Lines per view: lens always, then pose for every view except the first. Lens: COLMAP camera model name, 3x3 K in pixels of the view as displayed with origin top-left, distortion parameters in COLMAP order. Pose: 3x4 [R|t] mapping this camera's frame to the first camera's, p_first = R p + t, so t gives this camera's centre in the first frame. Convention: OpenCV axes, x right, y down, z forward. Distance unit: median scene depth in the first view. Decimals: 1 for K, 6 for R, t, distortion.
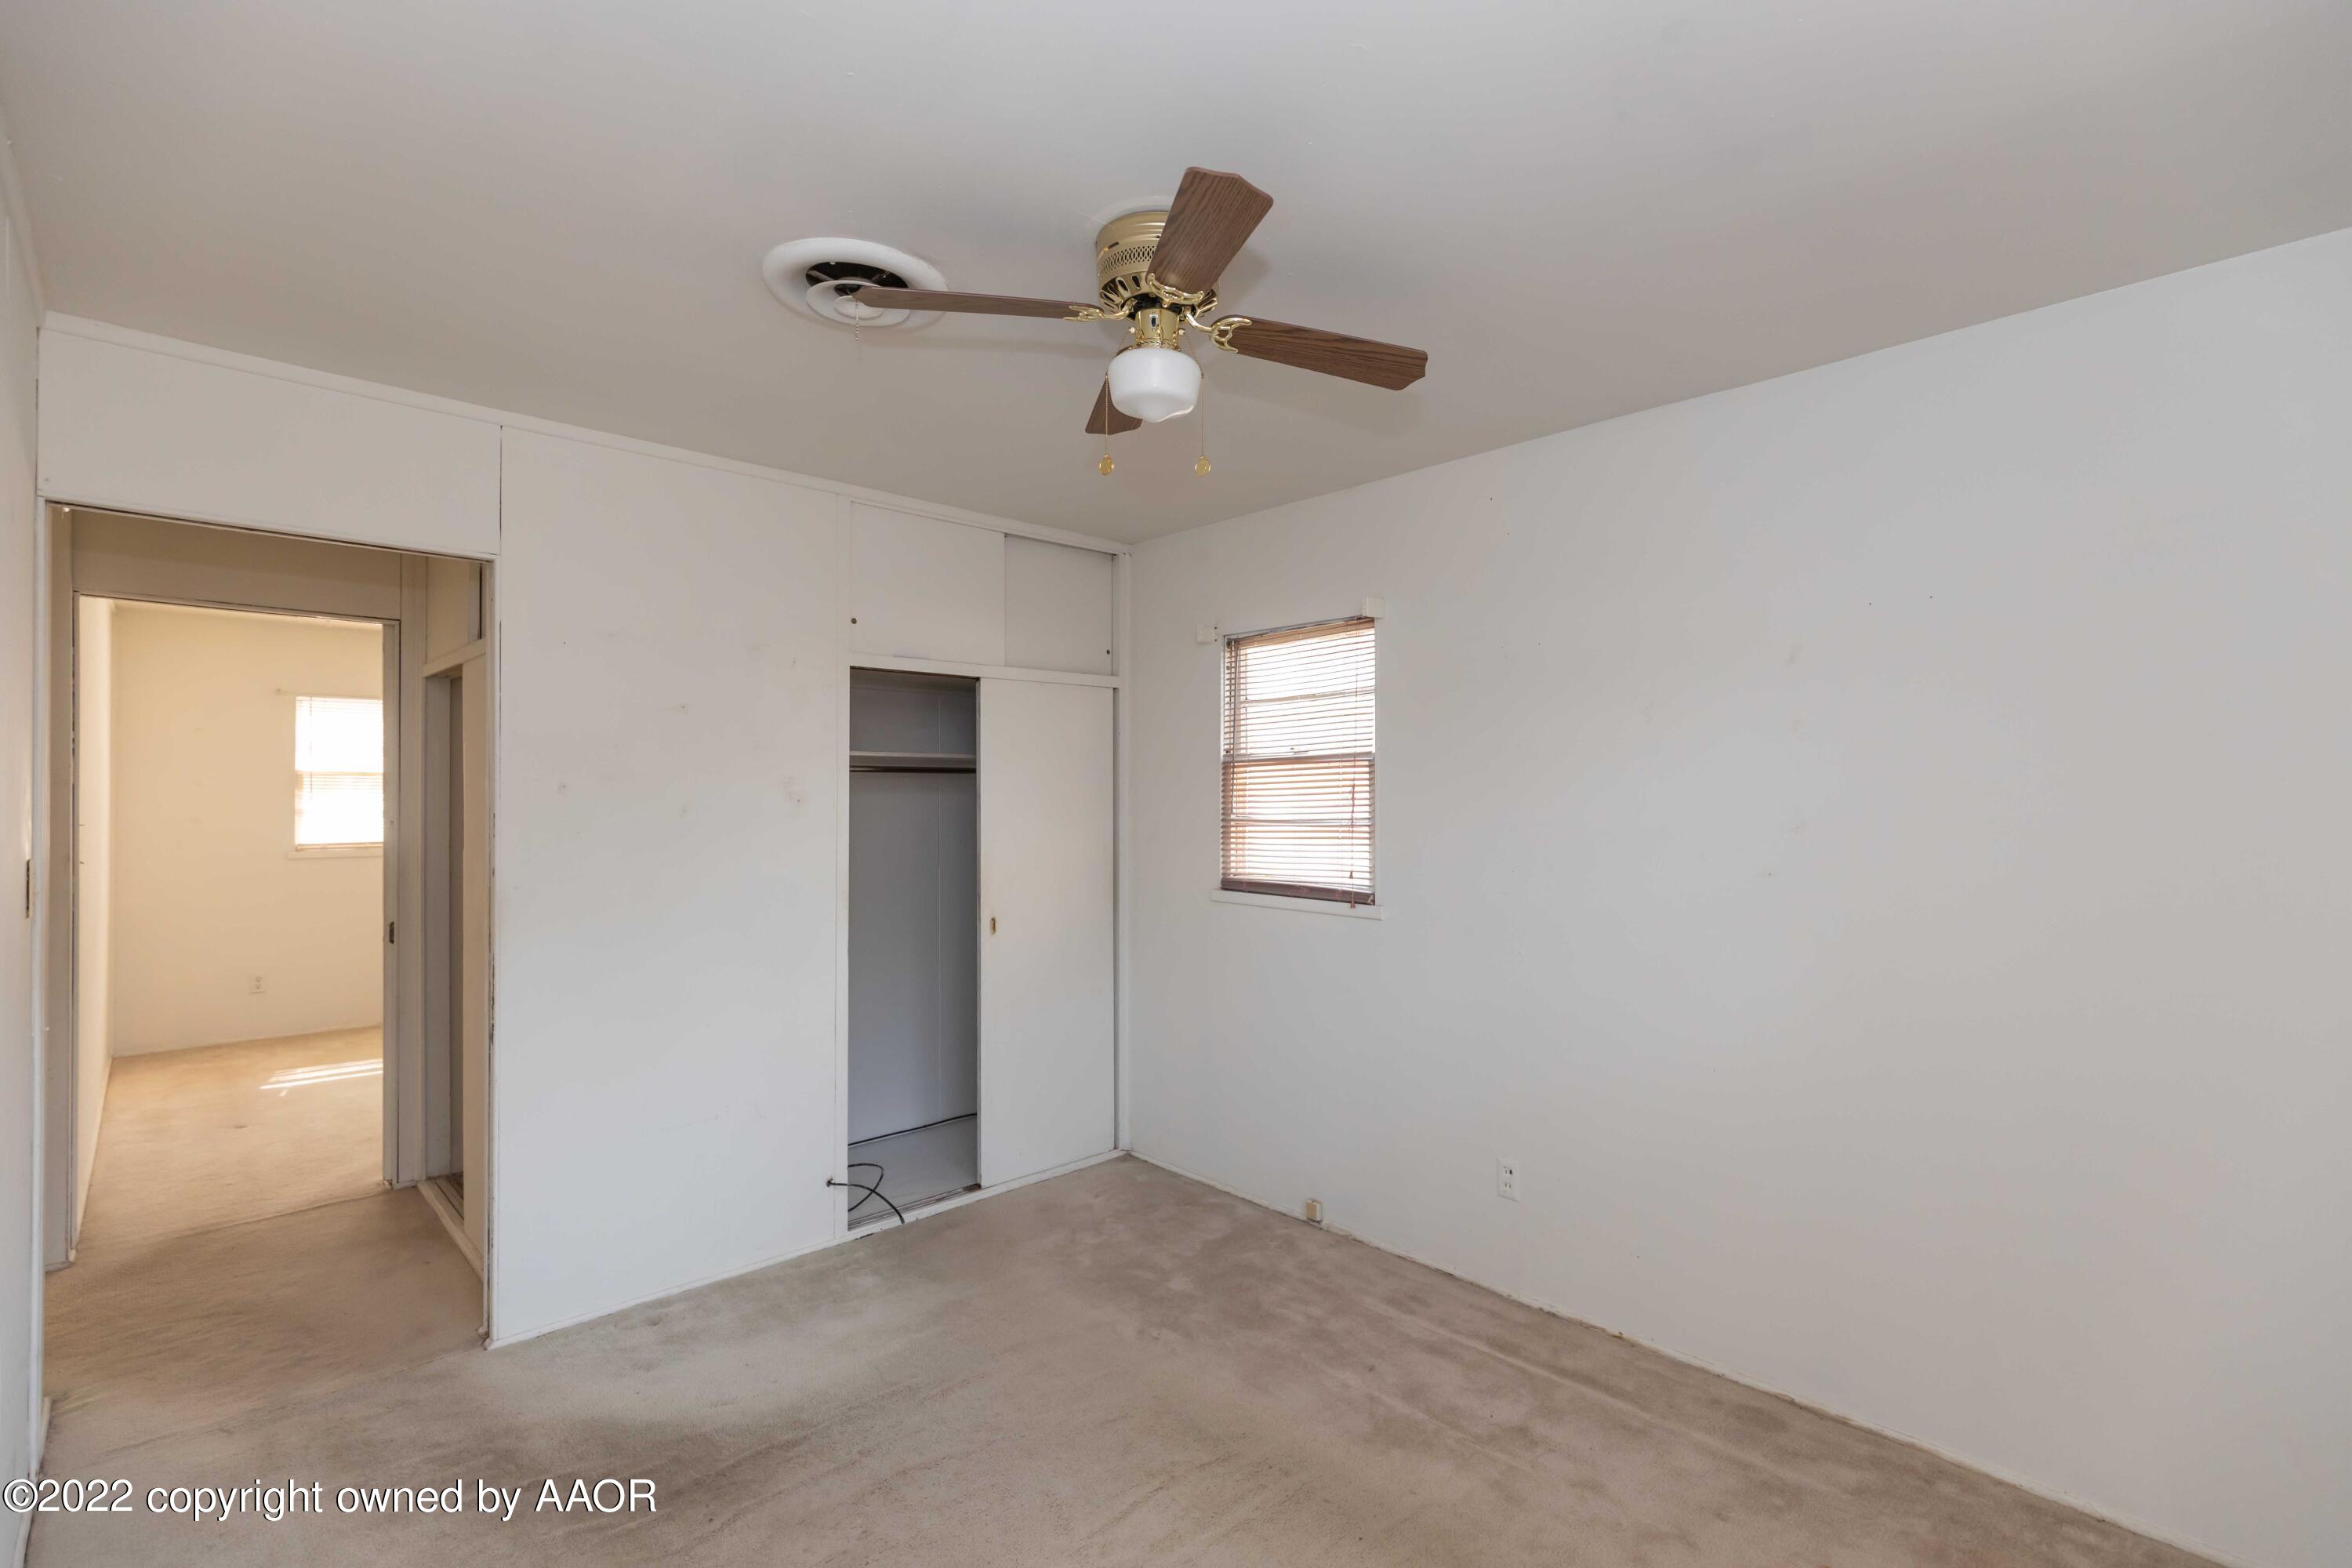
lens RADIAL K [[1058.8, 0, 1213.4], [0, 1058.8, 787.9], [0, 0, 1]] dist [0.002117, -0.000381]
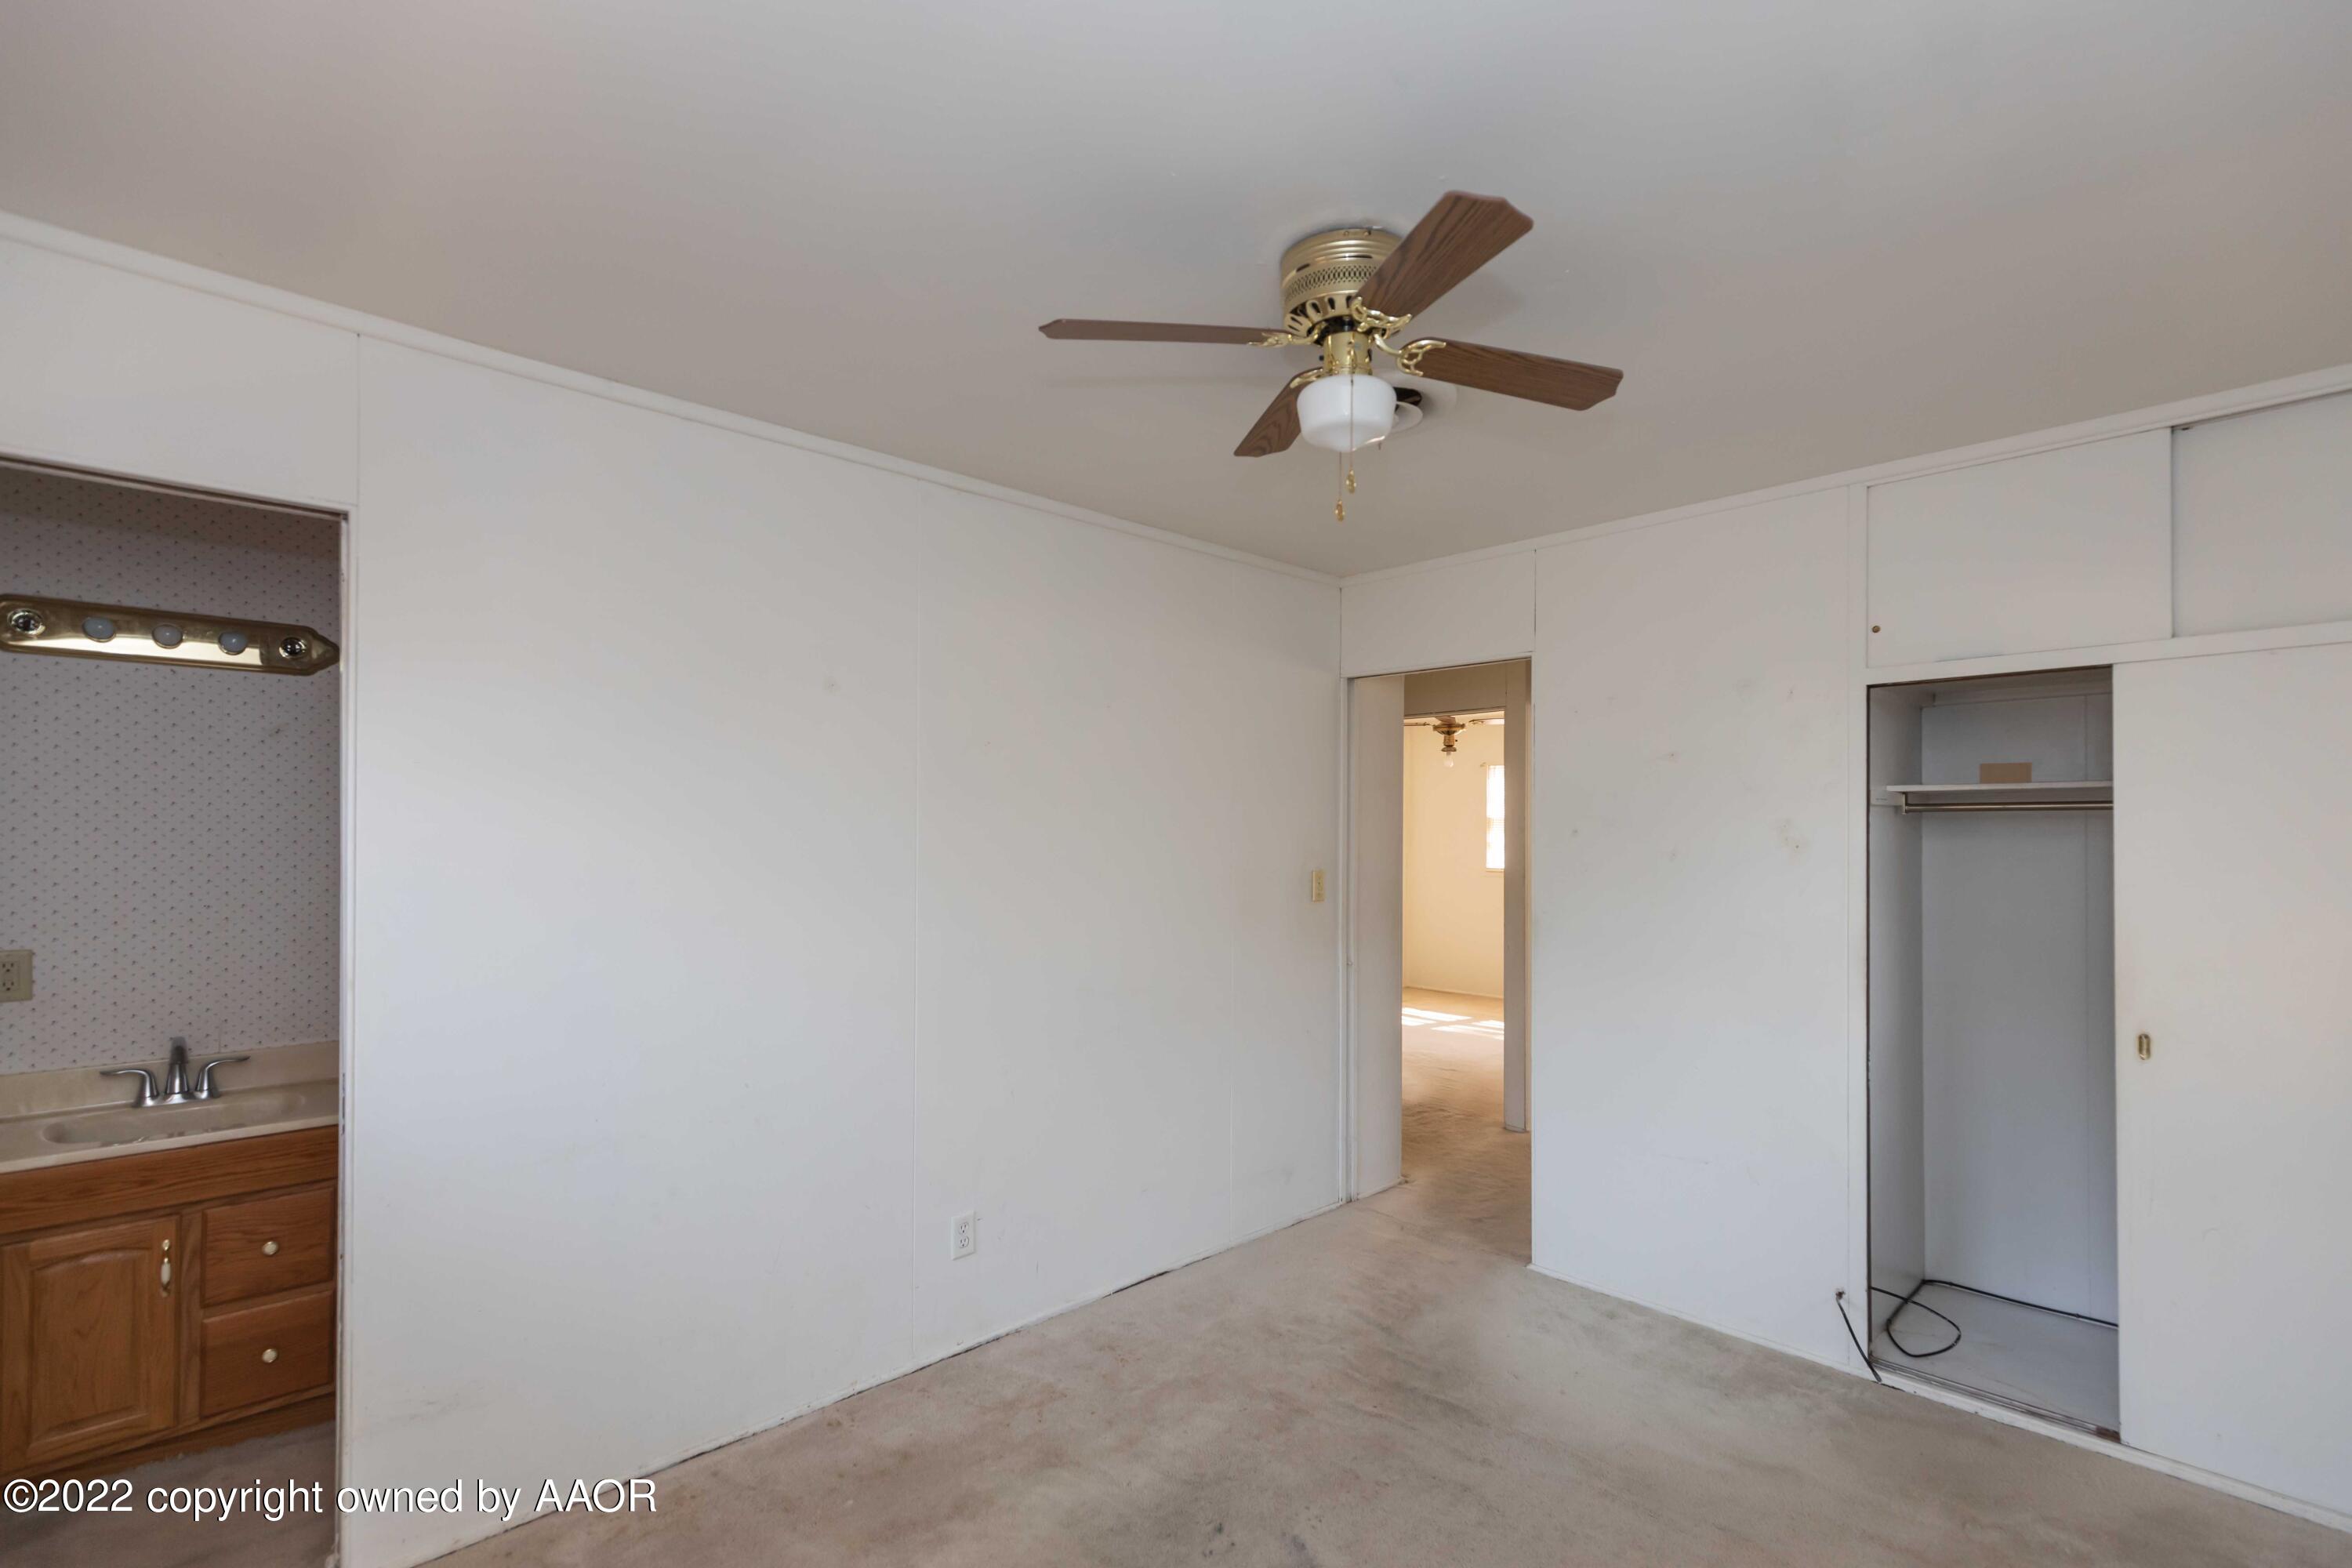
lens RADIAL K [[1078.4, 0, 1173.4], [0, 1078.4, 806.1], [0, 0, 1]] dist [0.002226, 0.000388]
pose [[-0.019763, -0.020551, -0.999593, 0.540105], [0.009556, 0.999739, -0.020743, -0.008243], [0.999759, -0.009962, -0.019561, 0.496837]]
